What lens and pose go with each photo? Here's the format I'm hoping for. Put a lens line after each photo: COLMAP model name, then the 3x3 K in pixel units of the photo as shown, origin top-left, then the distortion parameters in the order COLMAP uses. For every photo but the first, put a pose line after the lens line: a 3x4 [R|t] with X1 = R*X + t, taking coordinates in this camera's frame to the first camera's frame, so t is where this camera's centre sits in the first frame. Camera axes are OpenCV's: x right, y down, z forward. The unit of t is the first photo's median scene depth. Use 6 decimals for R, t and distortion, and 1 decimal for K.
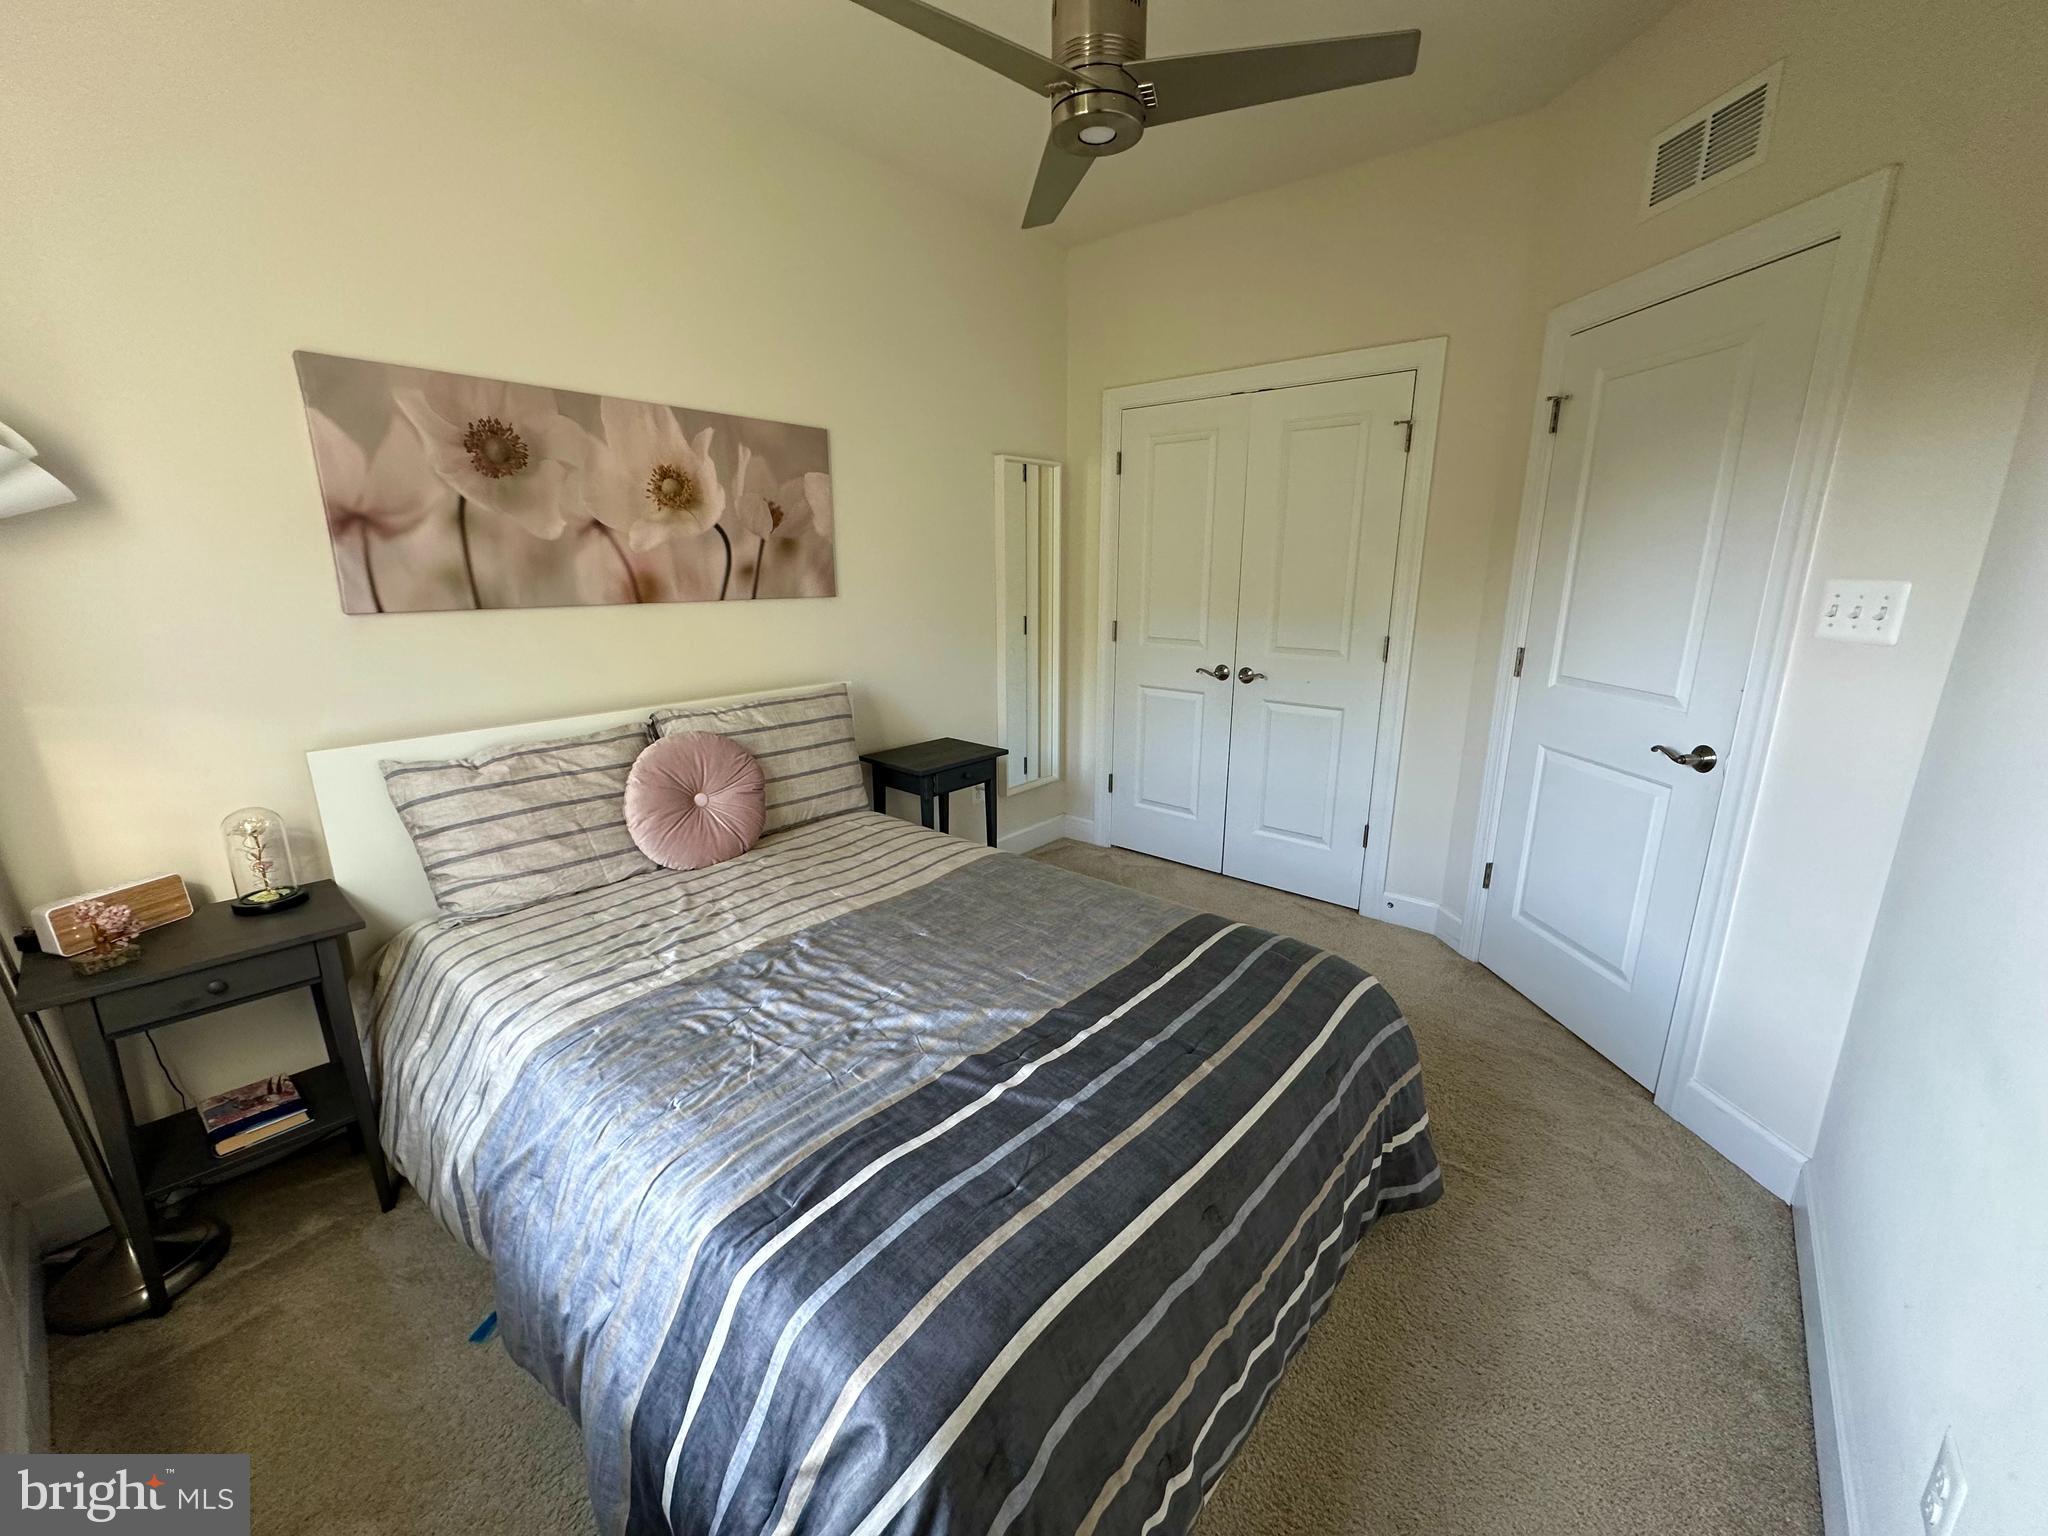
lens RADIAL K [[812.7, 0, 1028.8], [0, 812.7, 774.1], [0, 0, 1]] dist [0.002238, 0.000374]
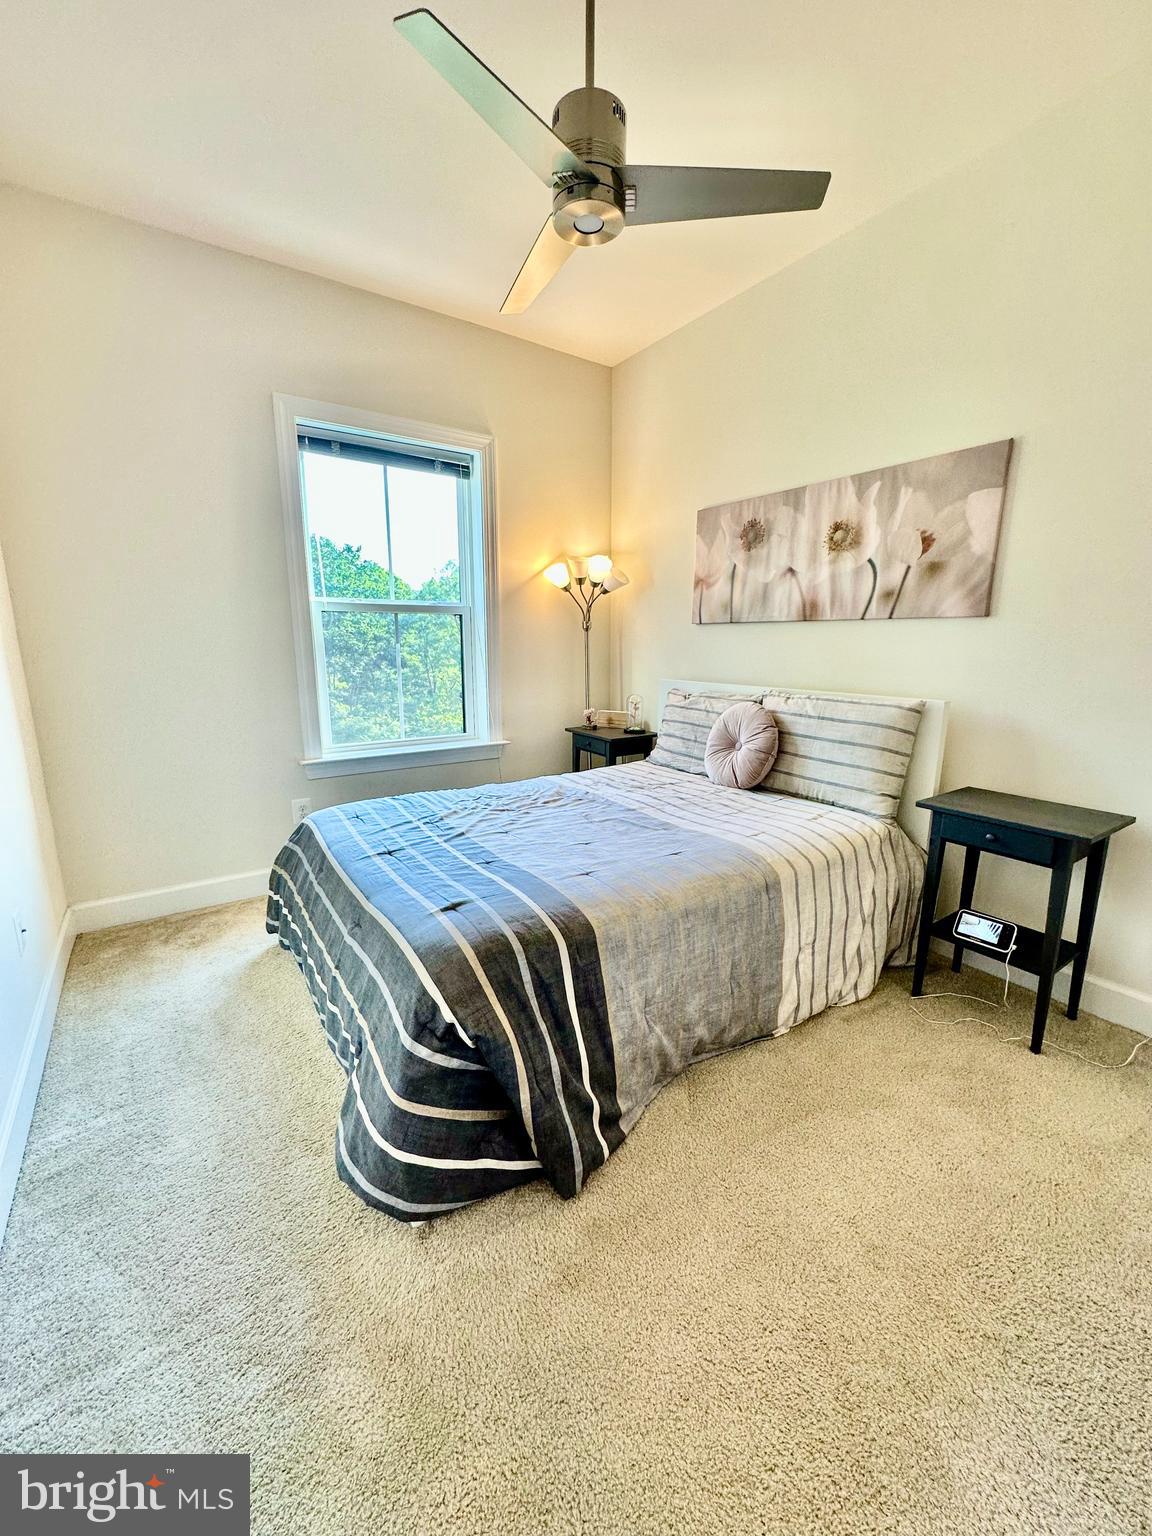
lens RADIAL K [[609.5, 0, 576.6], [0, 609.5, 767.3], [0, 0, 1]] dist [0.002238, 0.000374]
pose [[-0.252956, 0.203057, -0.945929, 0.704272], [-0.240481, 0.933844, 0.264771, -0.148446], [0.937114, 0.294453, -0.187390, 0.860744]]
